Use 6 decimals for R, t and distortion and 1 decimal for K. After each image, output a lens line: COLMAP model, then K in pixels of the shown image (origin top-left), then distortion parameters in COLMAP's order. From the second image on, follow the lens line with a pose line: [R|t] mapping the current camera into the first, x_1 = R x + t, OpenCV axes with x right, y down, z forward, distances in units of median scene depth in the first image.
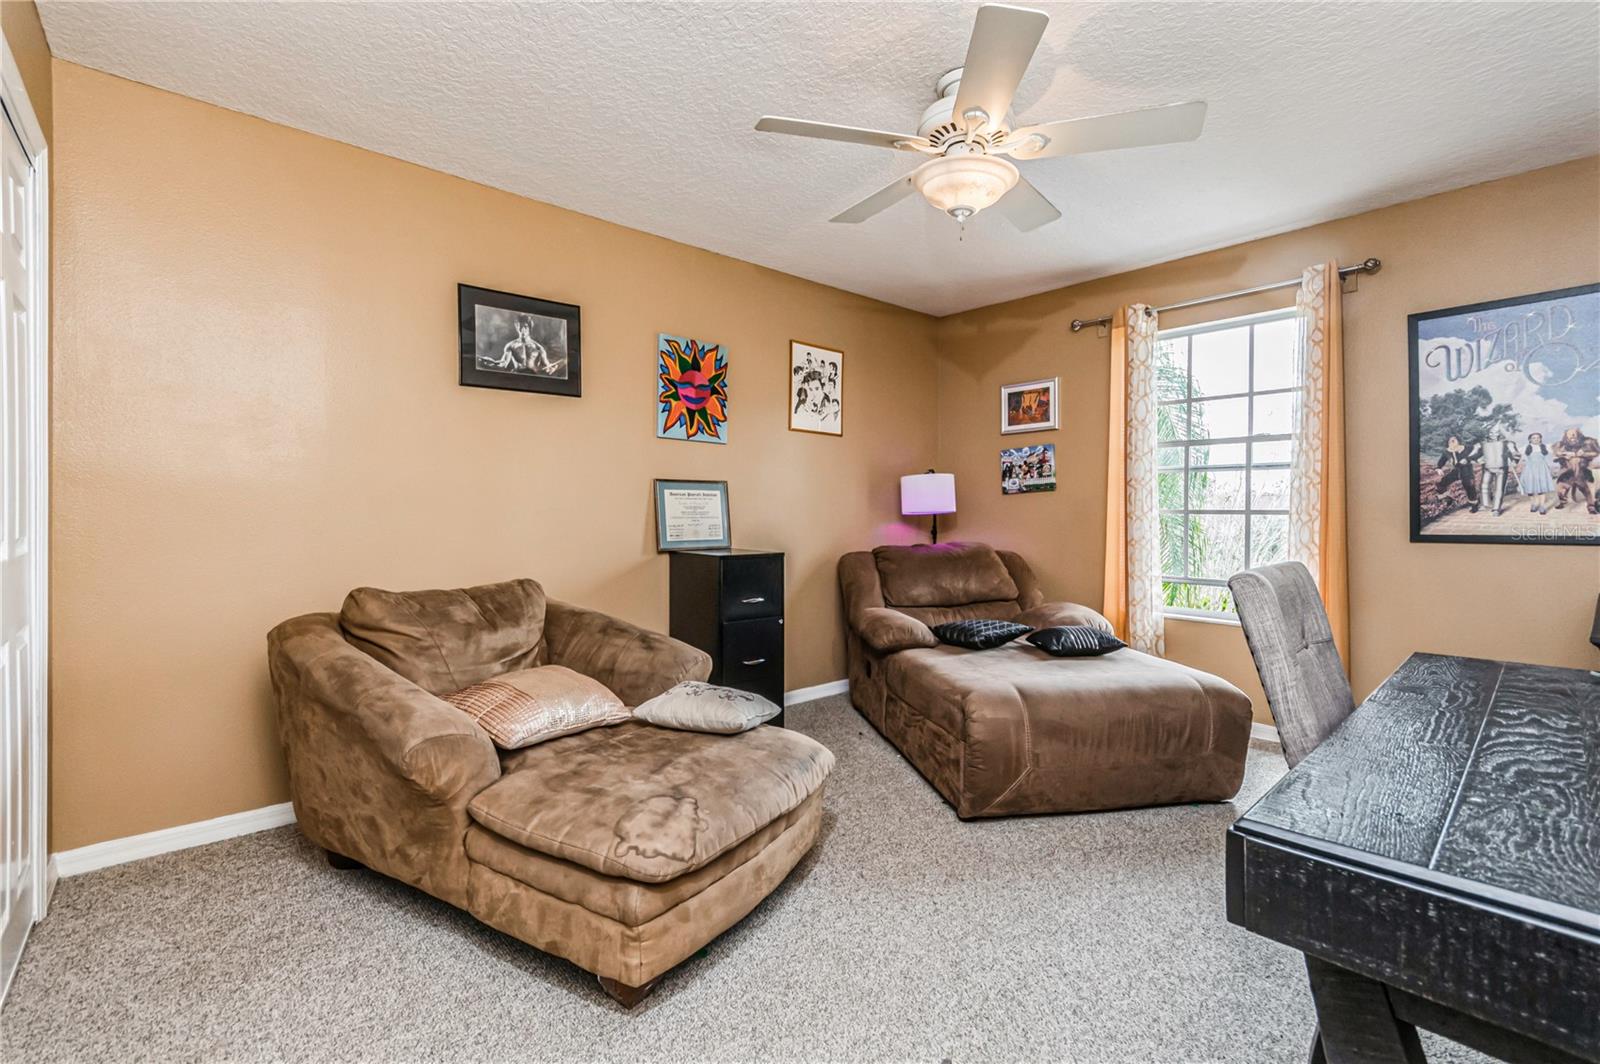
lens RADIAL K [[694.3, 0, 805.4], [0, 694.3, 519.0], [0, 0, 1]] dist [-0.001265, 0.000266]
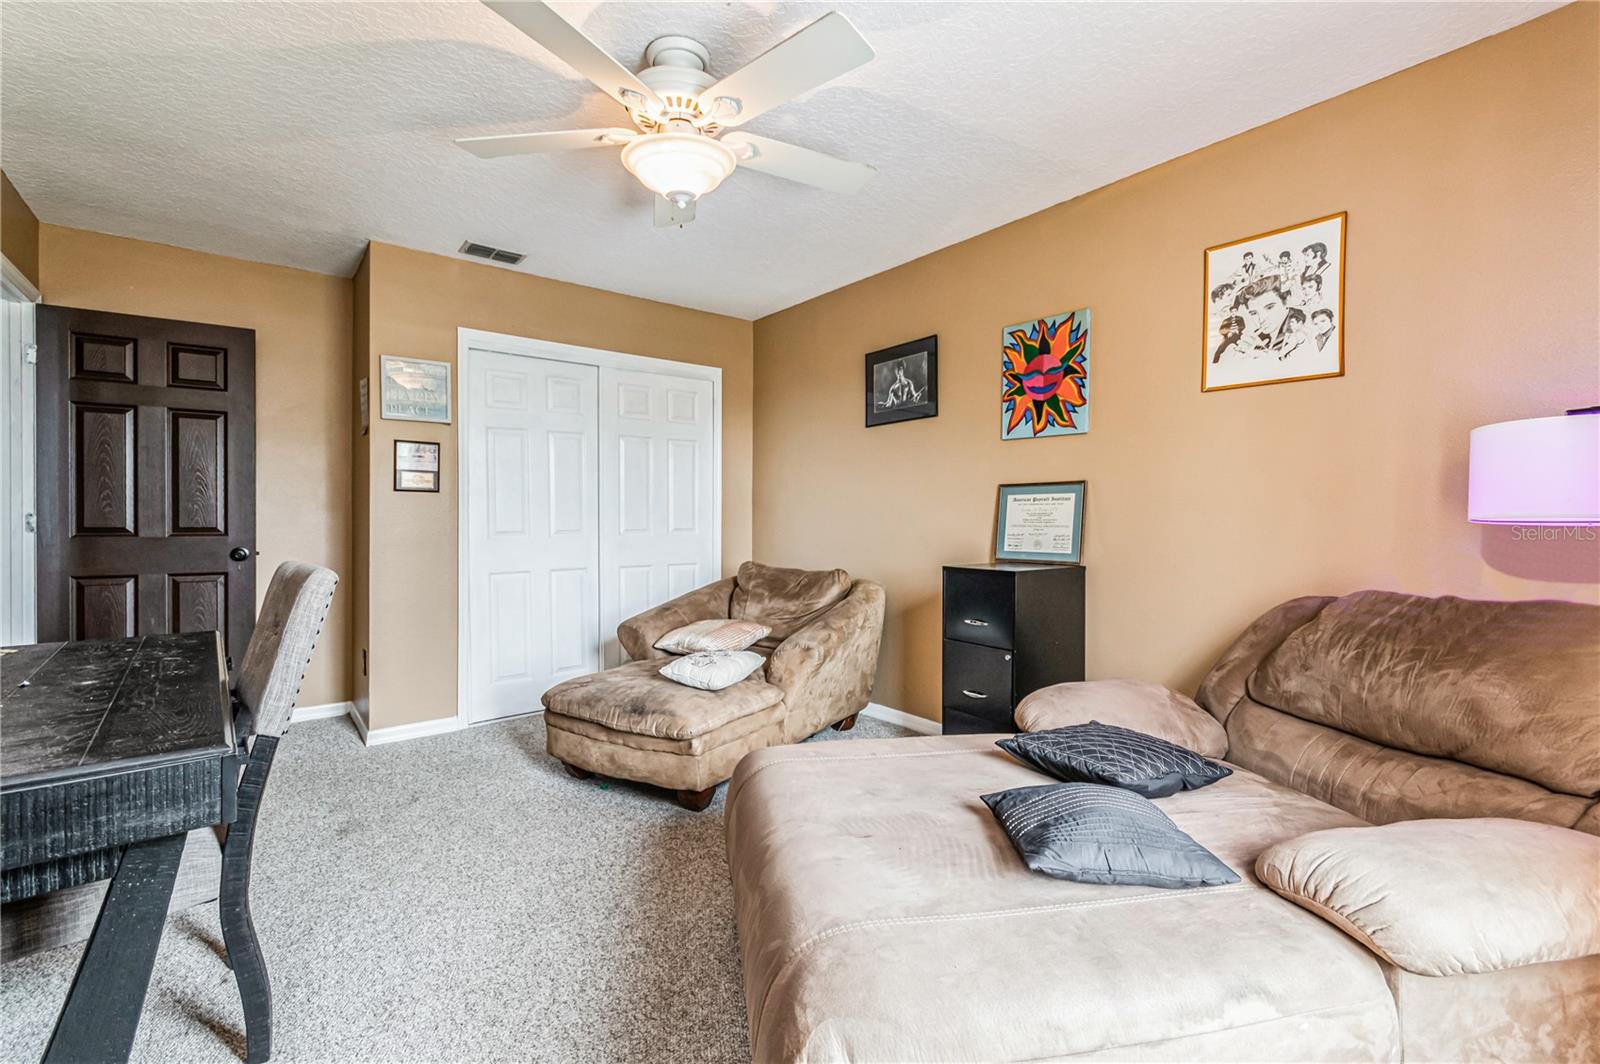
lens RADIAL K [[694.3, 0, 806.4], [0, 694.3, 528.4], [0, 0, 1]] dist [-0.001265, 0.000266]
pose [[-0.030572, 0.016249, -0.999400, 0.711578], [-0.006333, 0.999845, 0.016450, -0.011515], [0.999513, 0.006832, -0.030464, 0.738133]]
